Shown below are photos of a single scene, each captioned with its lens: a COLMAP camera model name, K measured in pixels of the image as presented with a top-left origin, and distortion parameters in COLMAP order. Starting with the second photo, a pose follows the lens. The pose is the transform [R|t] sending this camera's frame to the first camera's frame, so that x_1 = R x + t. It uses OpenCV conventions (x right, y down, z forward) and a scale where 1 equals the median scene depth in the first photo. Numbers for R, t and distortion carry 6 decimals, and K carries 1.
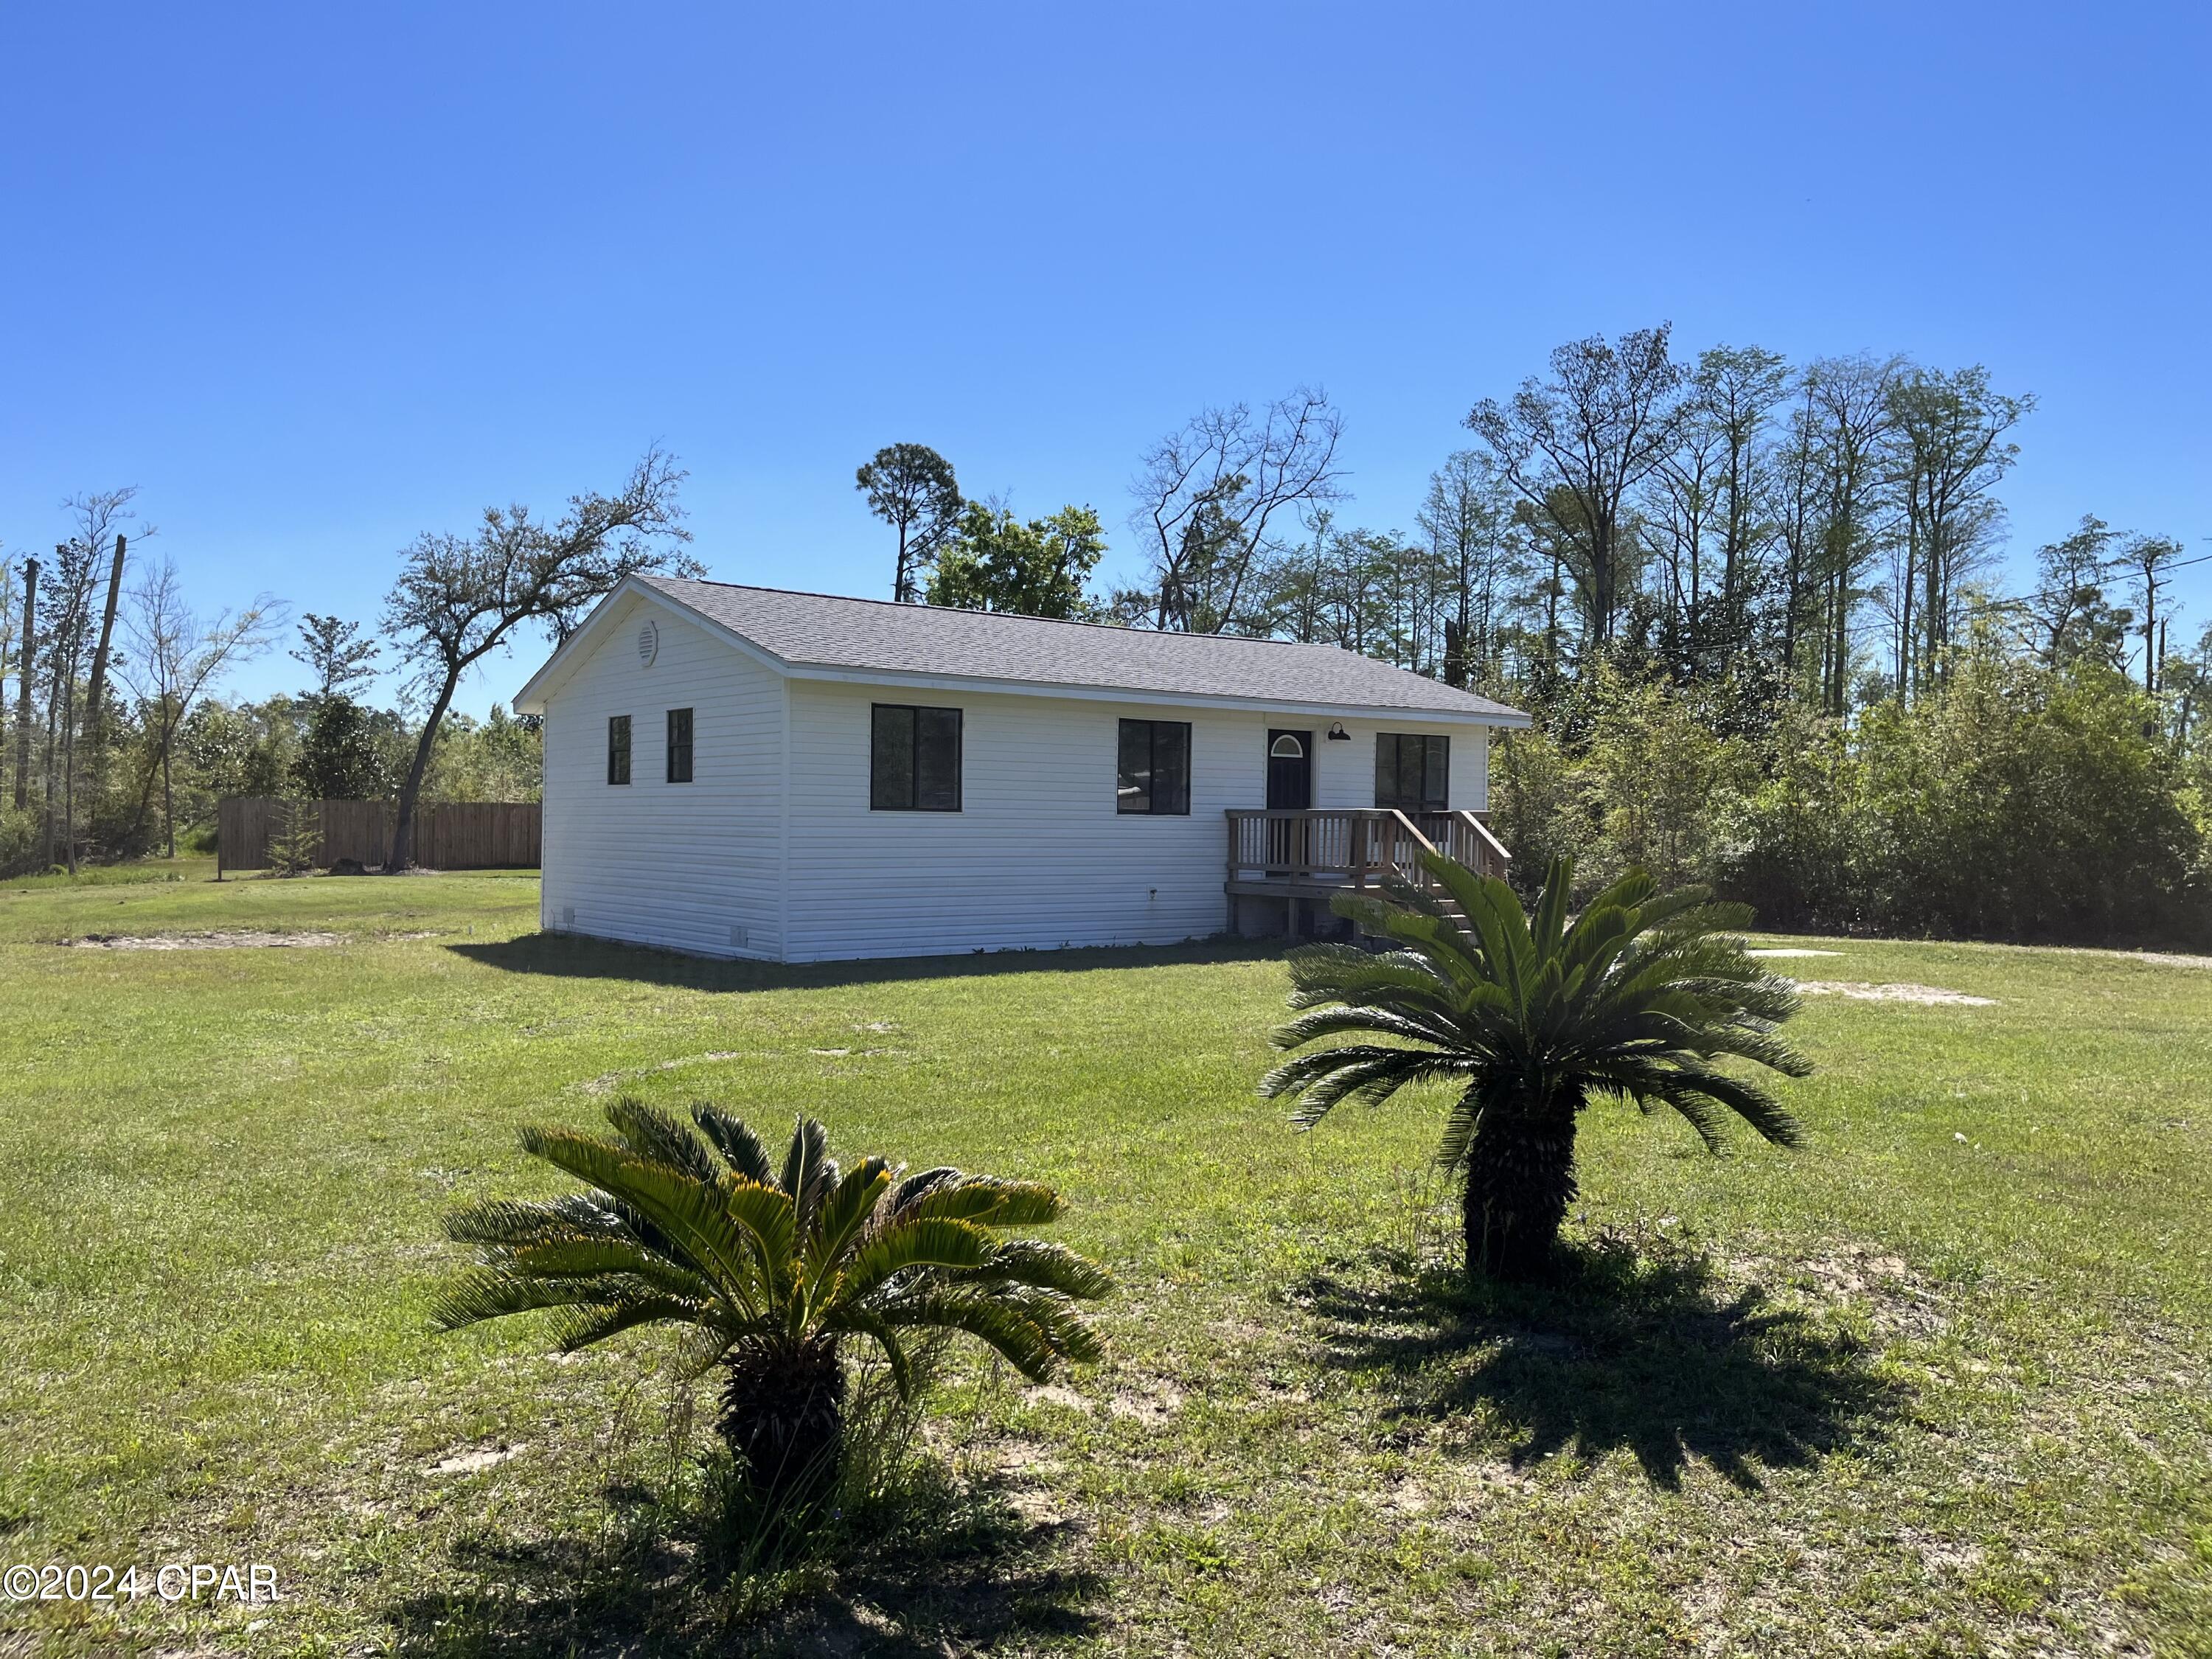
lens RADIAL K [[1689.9, 0, 1124.7], [0, 1689.9, 821.9], [0, 0, 1]] dist [0.032671, -0.013387]
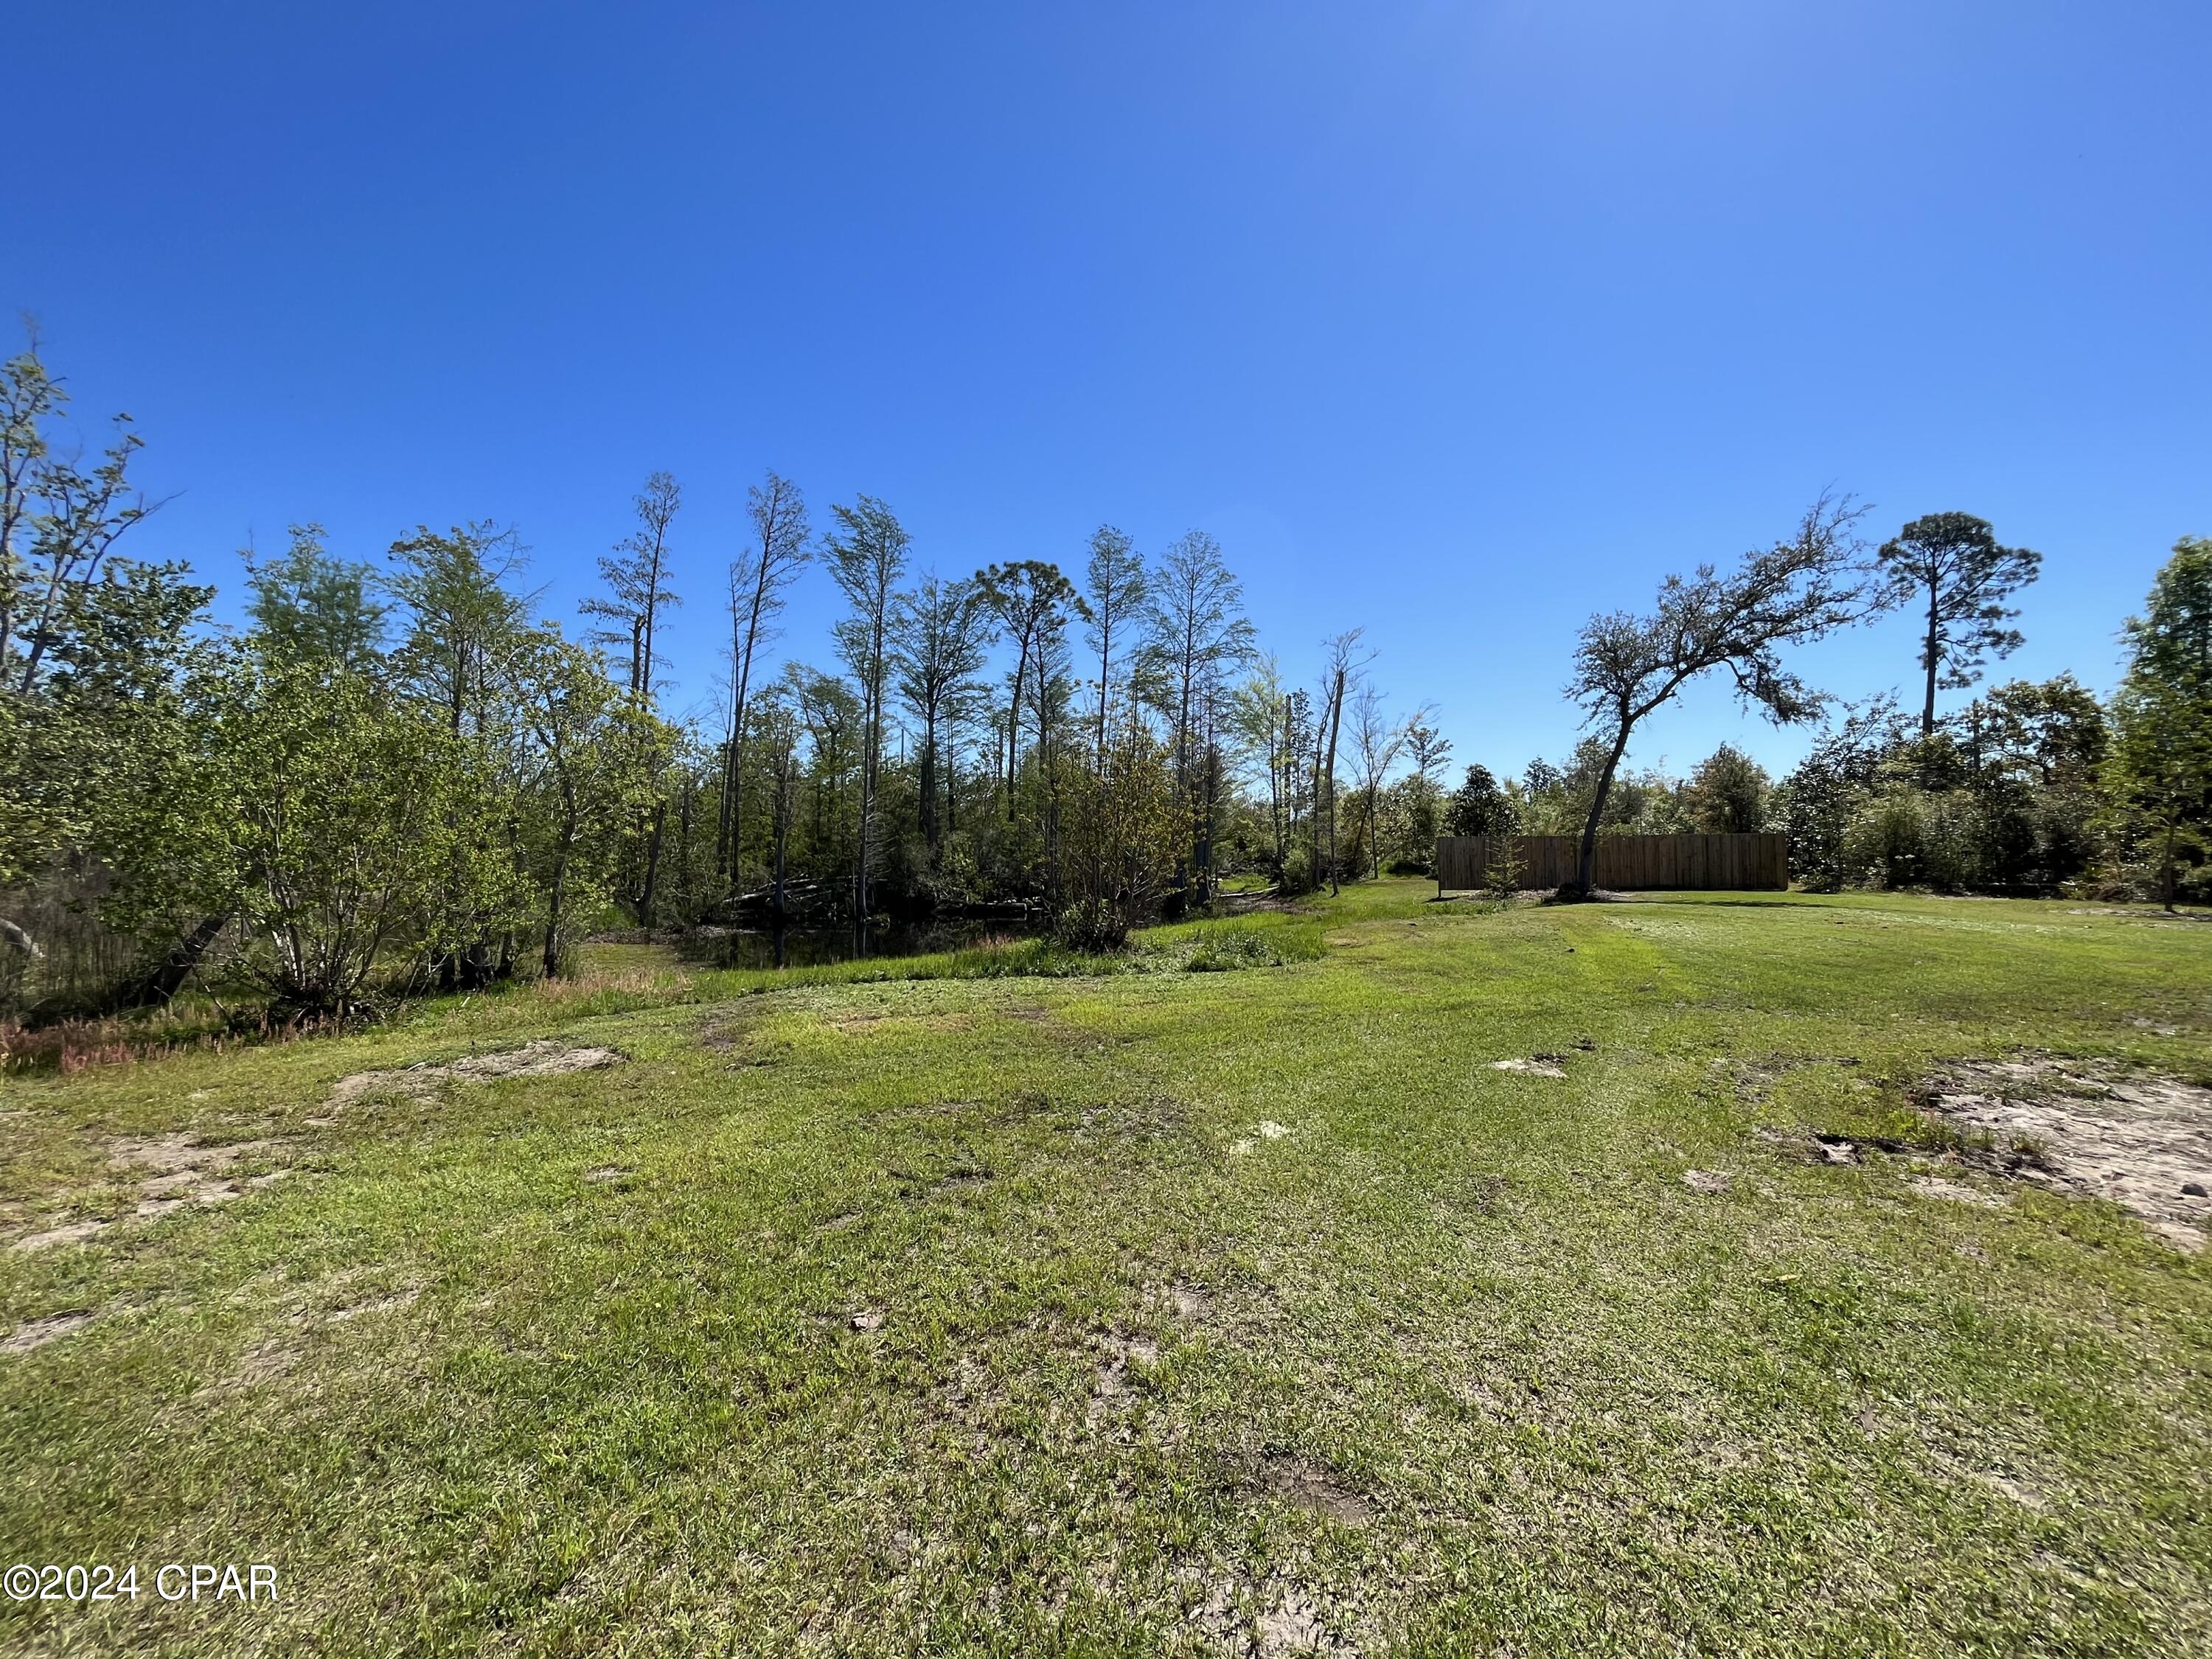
lens RADIAL K [[890.0, 0, 1102.0], [0, 890.0, 840.5], [0, 0, 1]] dist [-0.009195, -0.000064]
pose [[0.753089, -0.026540, -0.657383, -0.266867], [0.017030, 0.999638, -0.020848, -0.000814], [0.657698, 0.004505, 0.753268, 0.295203]]
